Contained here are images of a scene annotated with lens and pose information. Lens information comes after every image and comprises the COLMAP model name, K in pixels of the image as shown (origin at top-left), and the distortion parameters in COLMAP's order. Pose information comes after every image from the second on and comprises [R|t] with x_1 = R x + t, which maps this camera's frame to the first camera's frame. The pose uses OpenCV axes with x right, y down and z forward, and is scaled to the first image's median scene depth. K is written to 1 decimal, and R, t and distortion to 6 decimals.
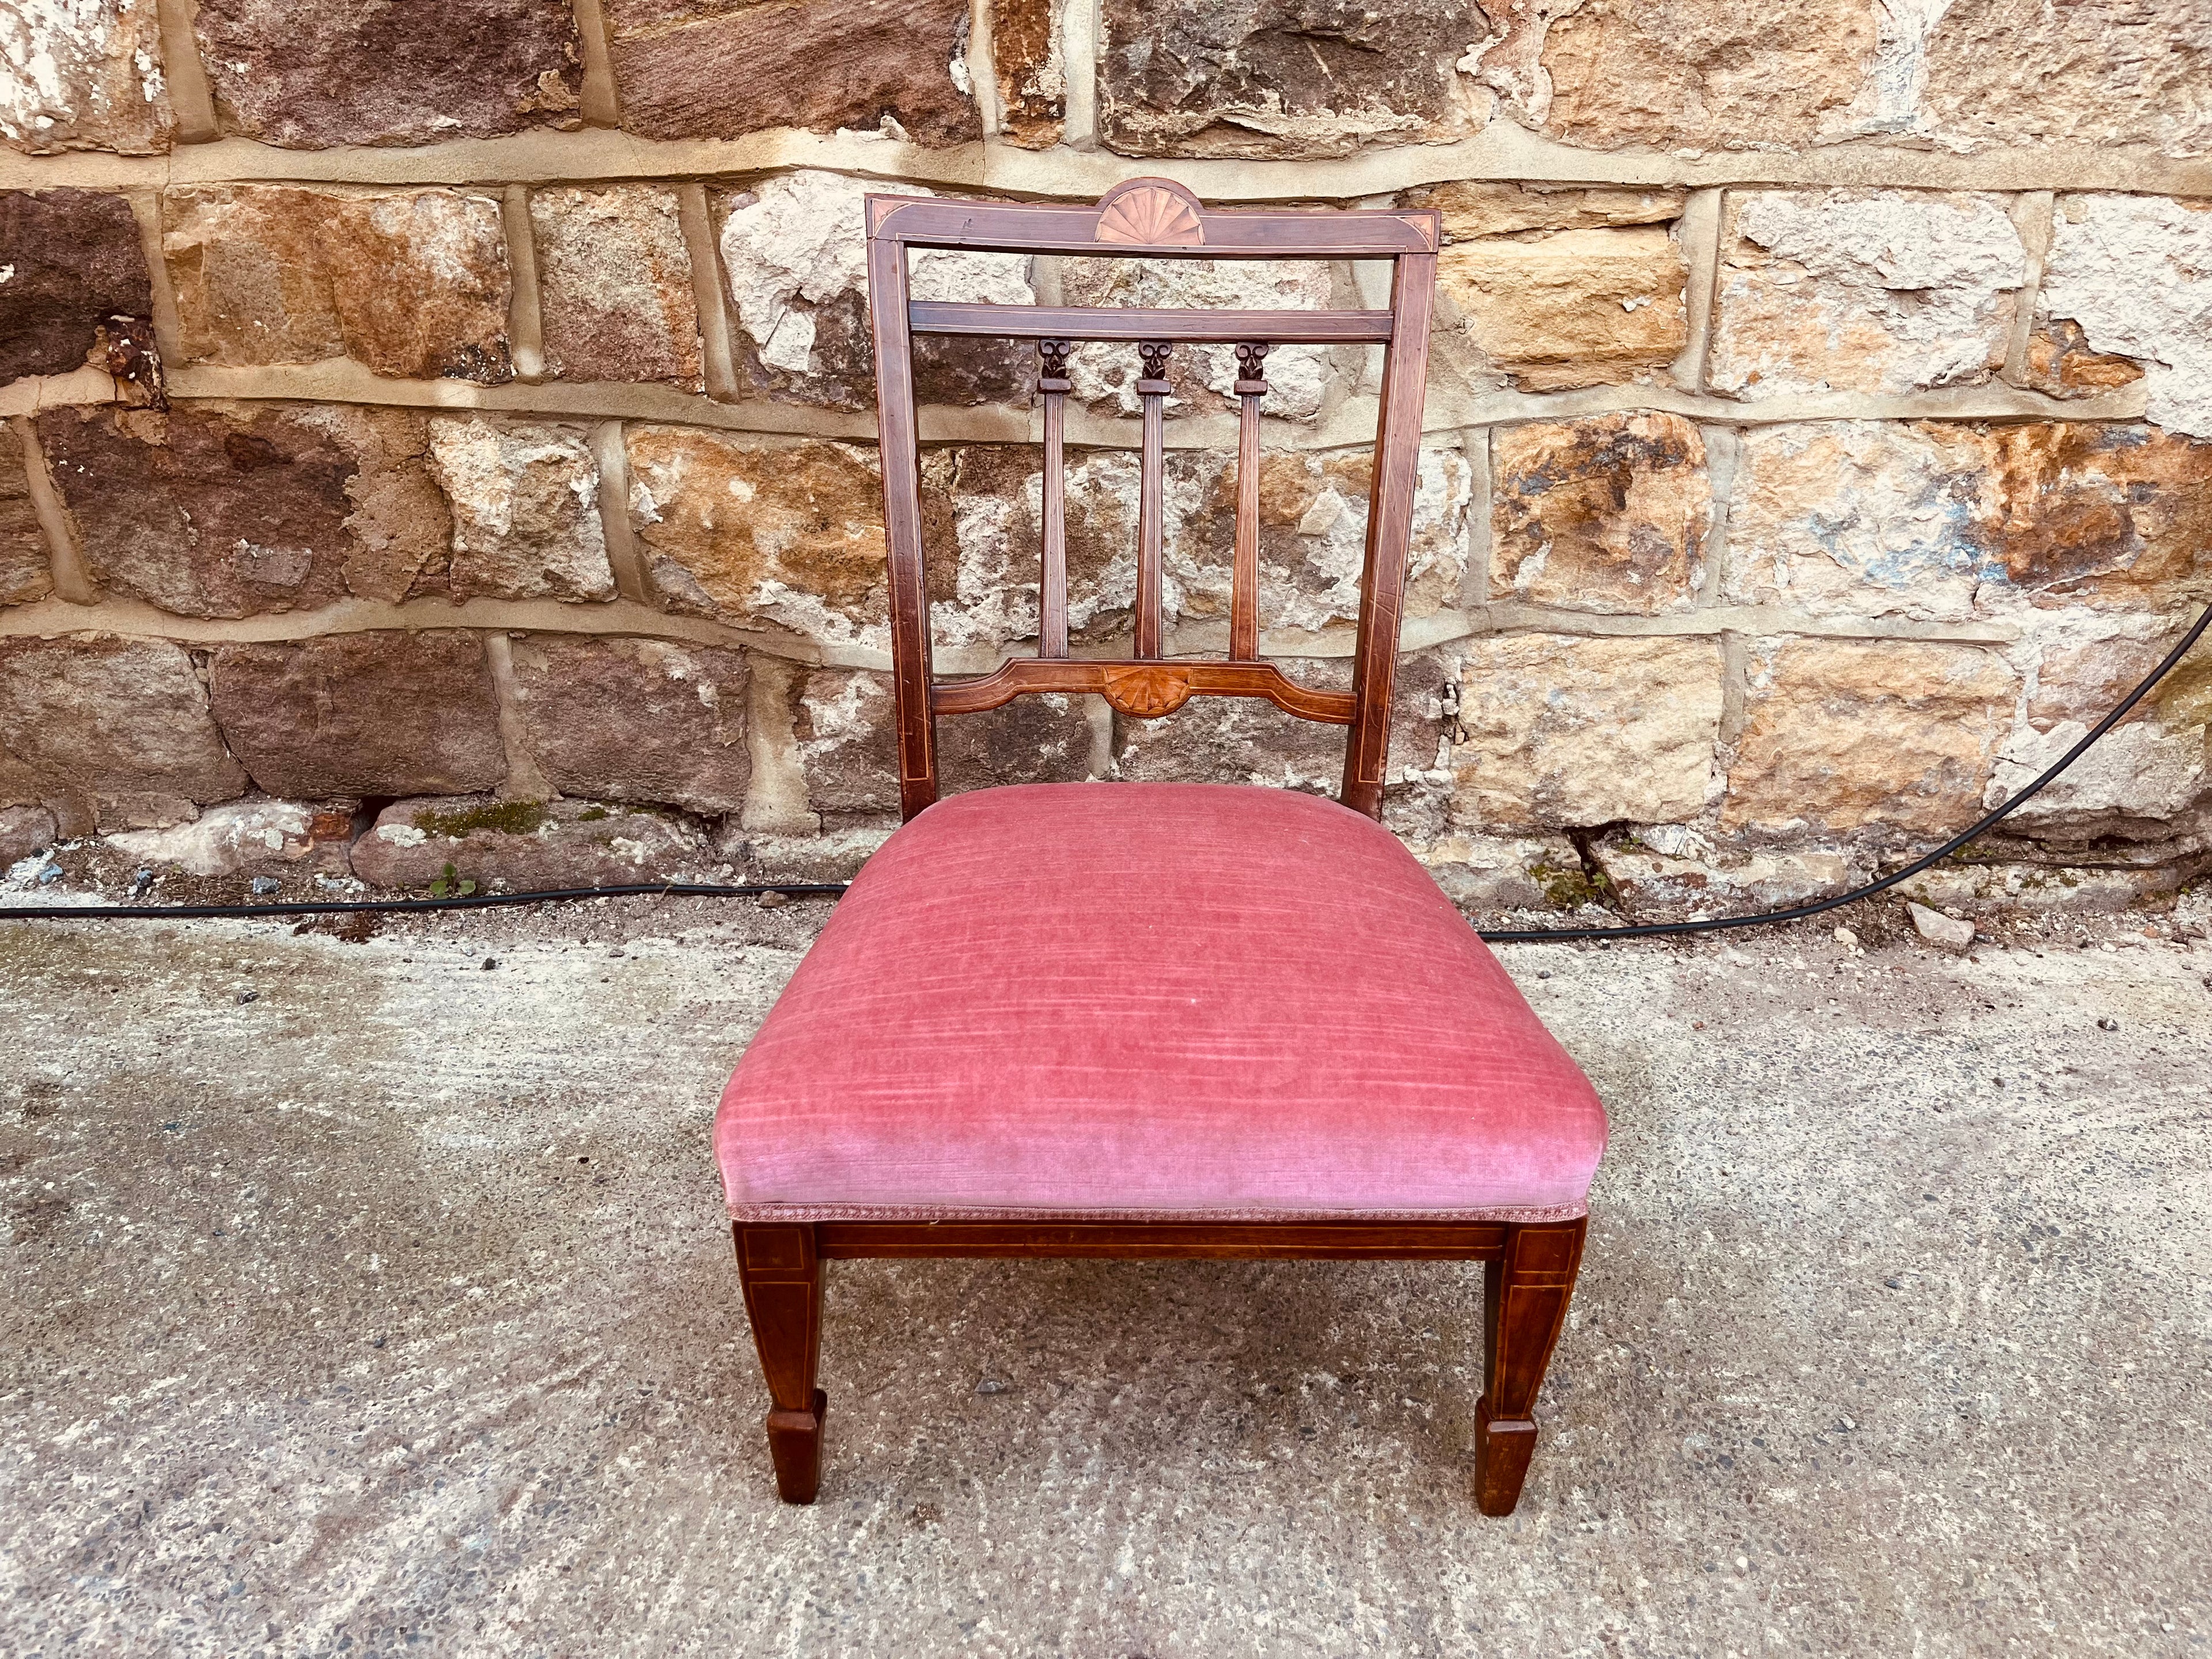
lens RADIAL K [[1673.5, 0, 1104.1], [0, 1673.5, 828.1], [0, 0, 1]] dist [0.058136, -0.074766]
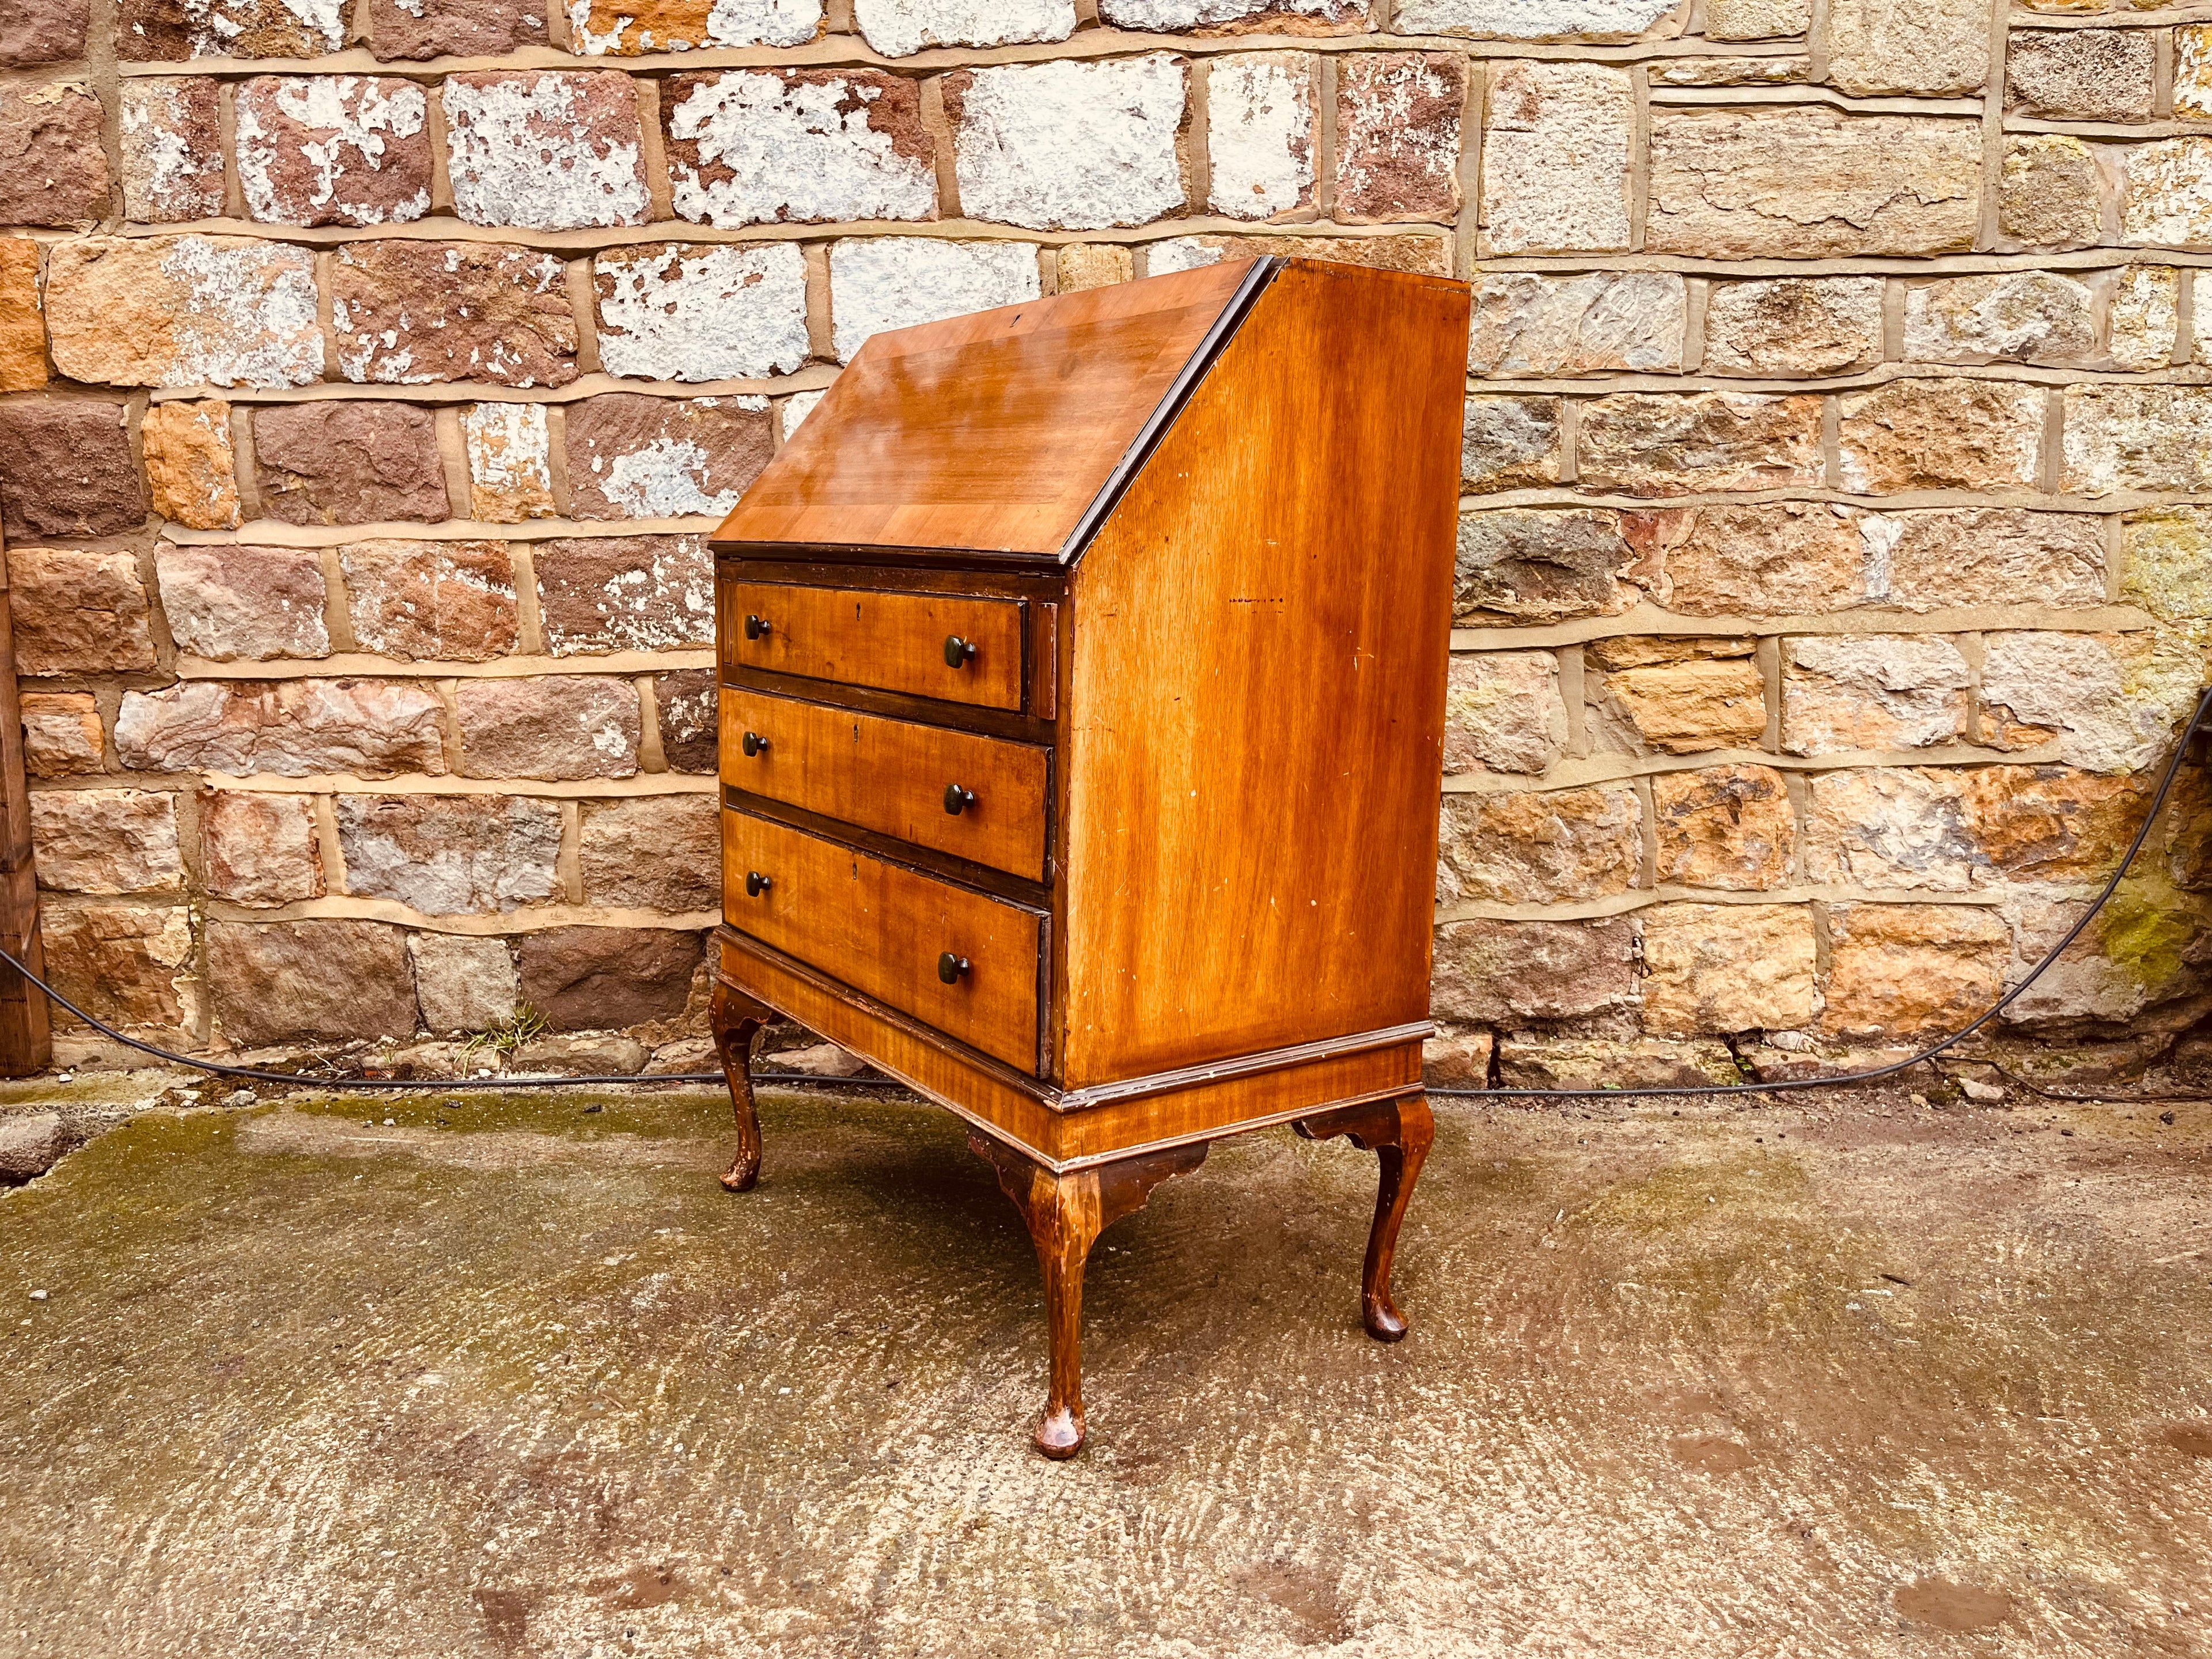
lens RADIAL K [[1673.5, 0, 1100.2], [0, 1673.5, 828.0], [0, 0, 1]] dist [0.058136, -0.074766]
pose [[0.999027, -0.022333, -0.038029, -0.244264], [0.012130, 0.968187, -0.249935, 0.213785], [0.042401, 0.249231, 0.967515, -0.593012]]
